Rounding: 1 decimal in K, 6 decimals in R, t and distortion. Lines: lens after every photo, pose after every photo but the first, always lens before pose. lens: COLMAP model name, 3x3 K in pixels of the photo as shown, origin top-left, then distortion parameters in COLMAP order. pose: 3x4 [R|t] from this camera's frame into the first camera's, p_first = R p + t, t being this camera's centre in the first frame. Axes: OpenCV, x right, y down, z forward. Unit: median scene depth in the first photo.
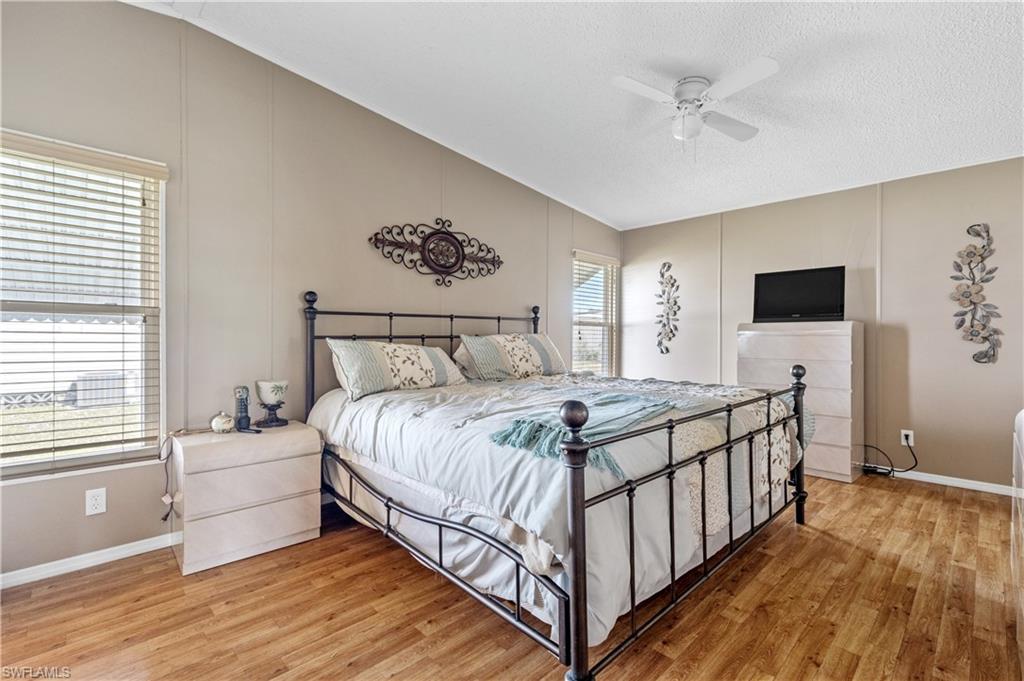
lens RADIAL K [[459.5, 0, 504.6], [0, 459.5, 345.6], [0, 0, 1]] dist [0.007512, -0.001464]
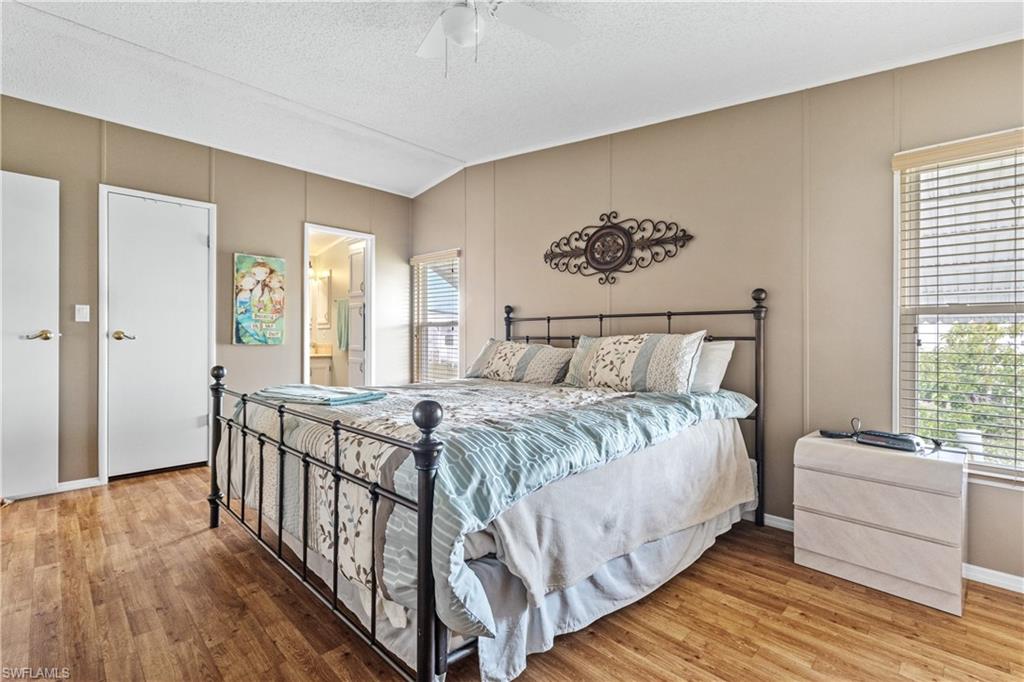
lens RADIAL K [[459.5, 0, 504.5], [0, 459.5, 333.3], [0, 0, 1]] dist [0.007512, -0.001464]
pose [[0.016168, -0.007272, -0.999843, 0.823049], [-0.021989, 0.999729, -0.007627, -0.017839], [0.999627, 0.022109, 0.016004, 0.800464]]
